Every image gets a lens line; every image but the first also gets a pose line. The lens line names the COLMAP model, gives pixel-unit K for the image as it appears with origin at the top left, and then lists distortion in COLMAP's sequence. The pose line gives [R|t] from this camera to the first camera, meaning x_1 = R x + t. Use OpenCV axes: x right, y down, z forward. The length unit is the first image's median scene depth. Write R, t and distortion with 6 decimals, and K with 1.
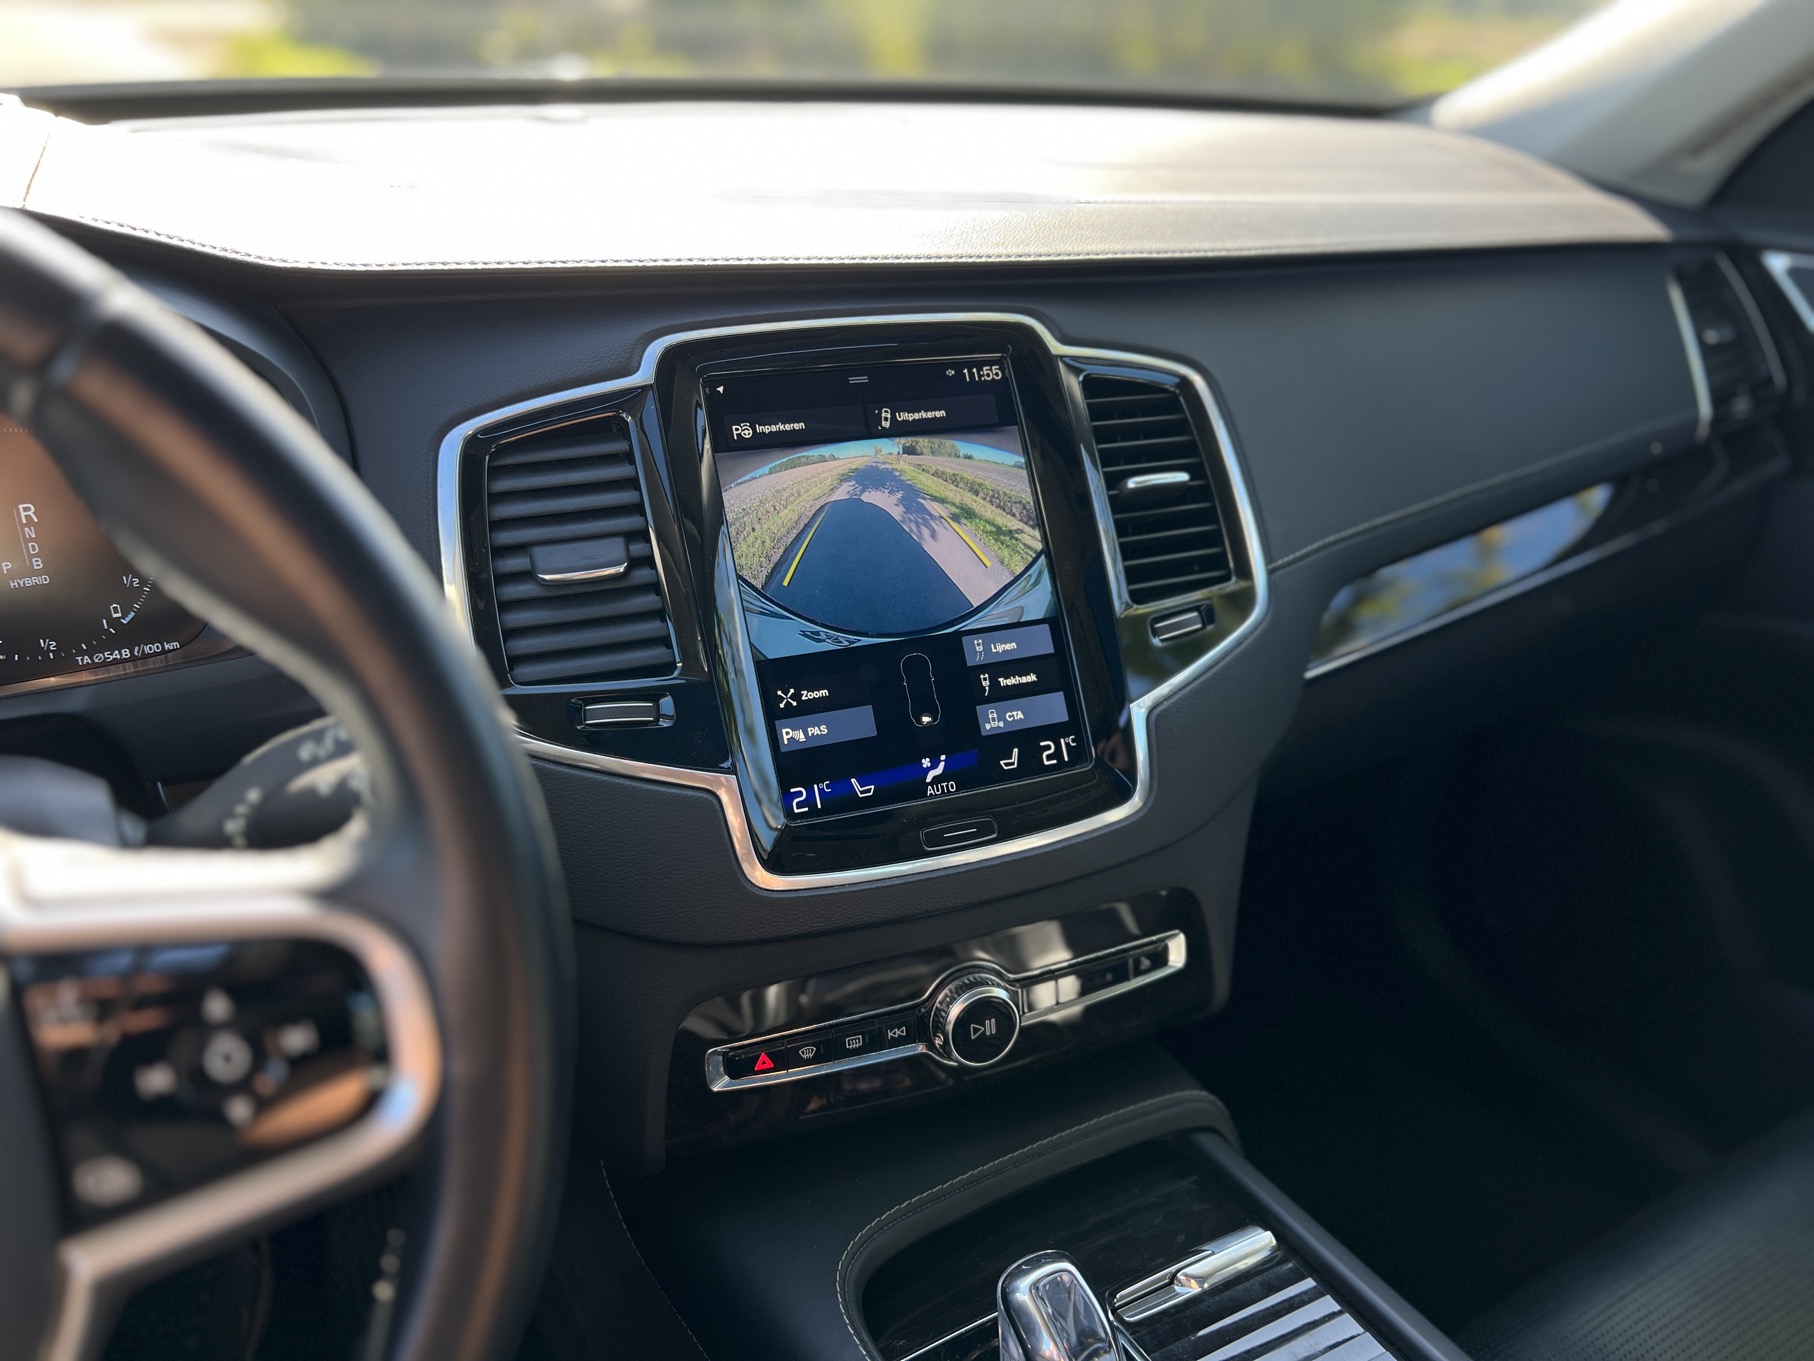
lens RADIAL K [[1409.5, 0, 900.4], [0, 1409.5, 681.0], [0, 0, 1]] dist [0.070049, -0.085274]
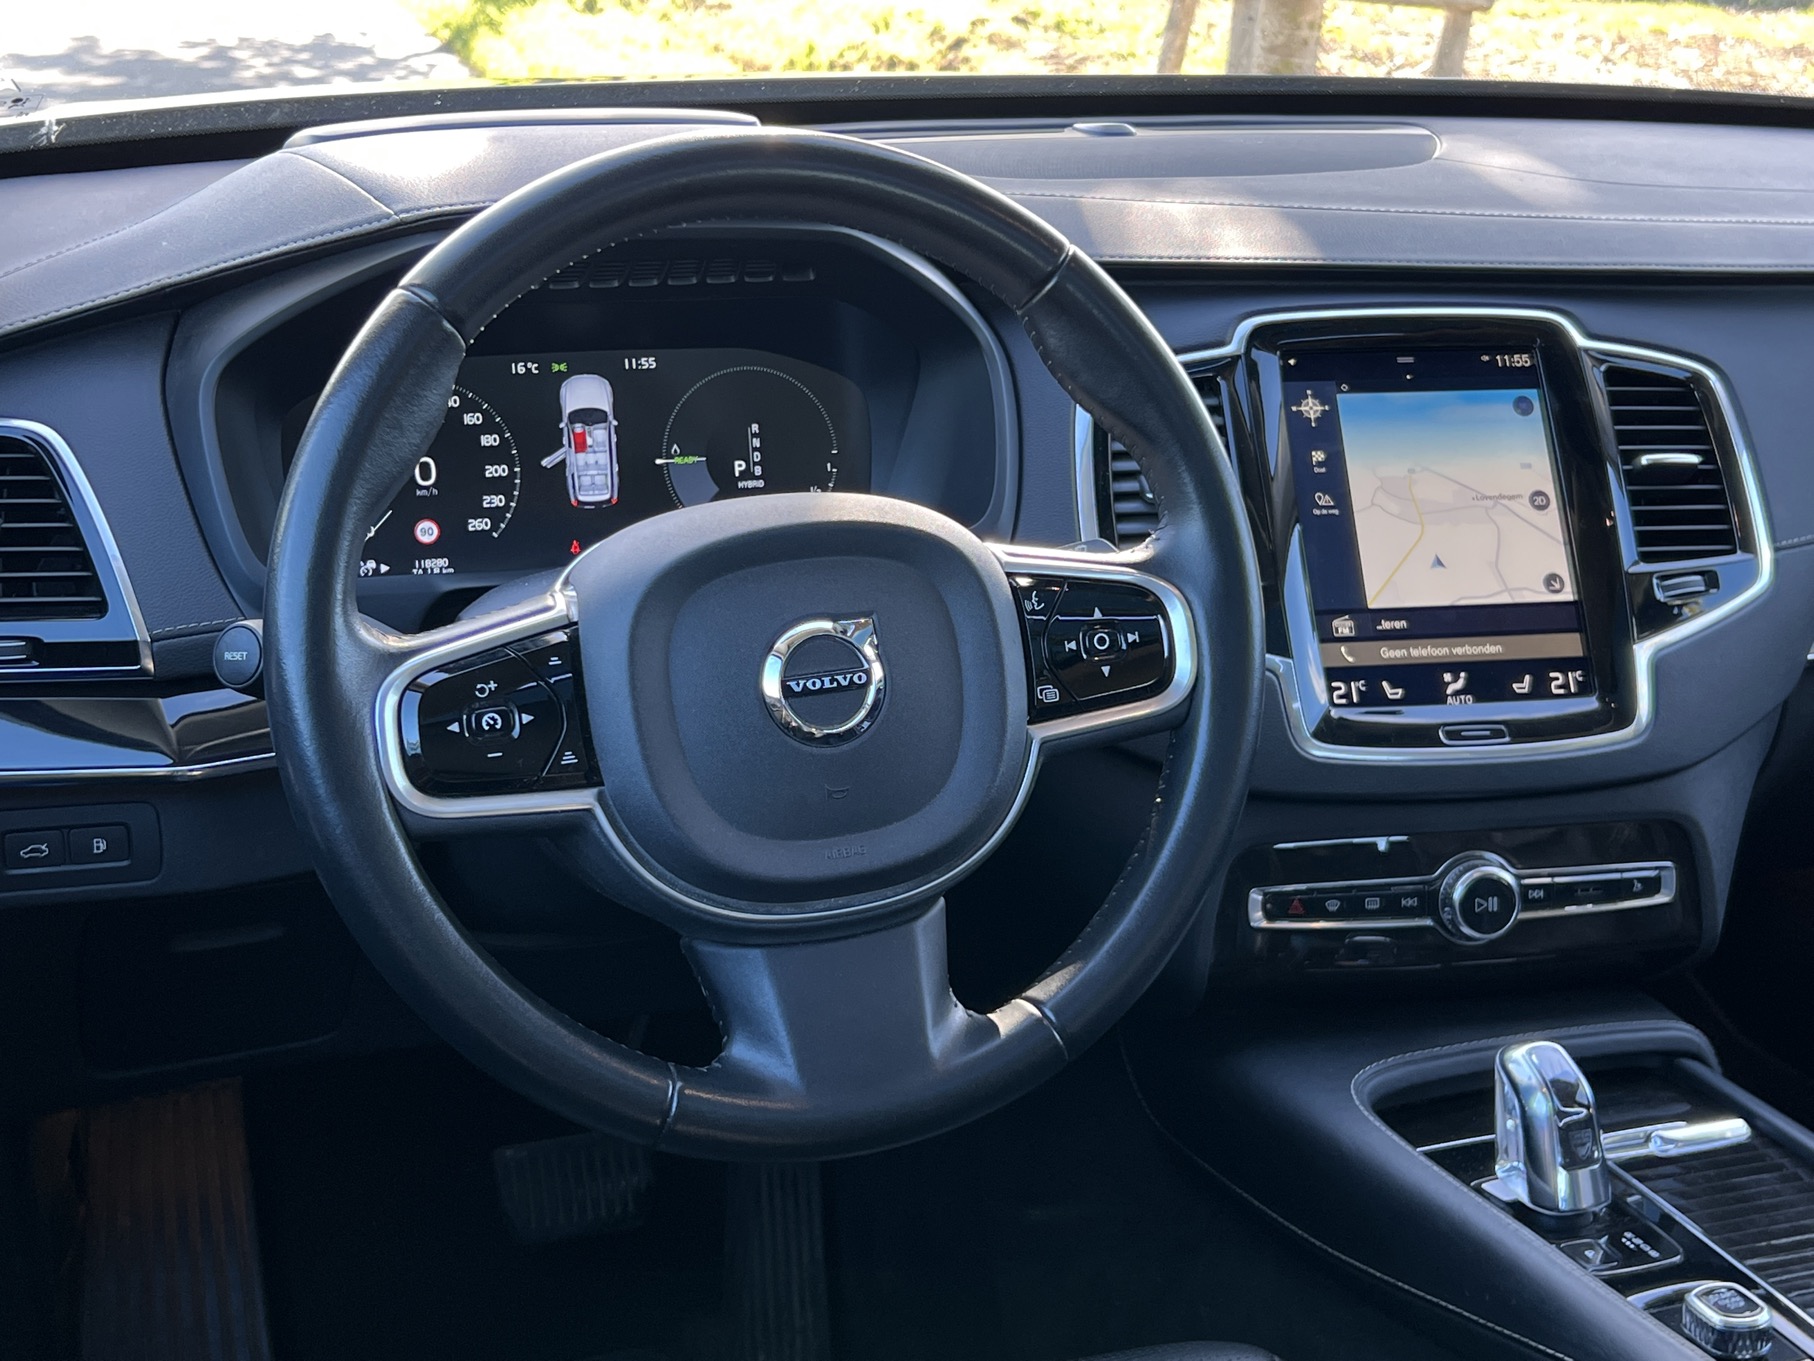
lens RADIAL K [[2418.9, 0, 898.1], [0, 2418.9, 651.5], [0, 0, 1]] dist [0.071530, 0.000000]
pose [[0.982111, 0.058430, -0.179008, -0.068382], [-0.083276, 0.987396, -0.134587, 0.336239], [0.168888, 0.147086, 0.974599, -1.018002]]
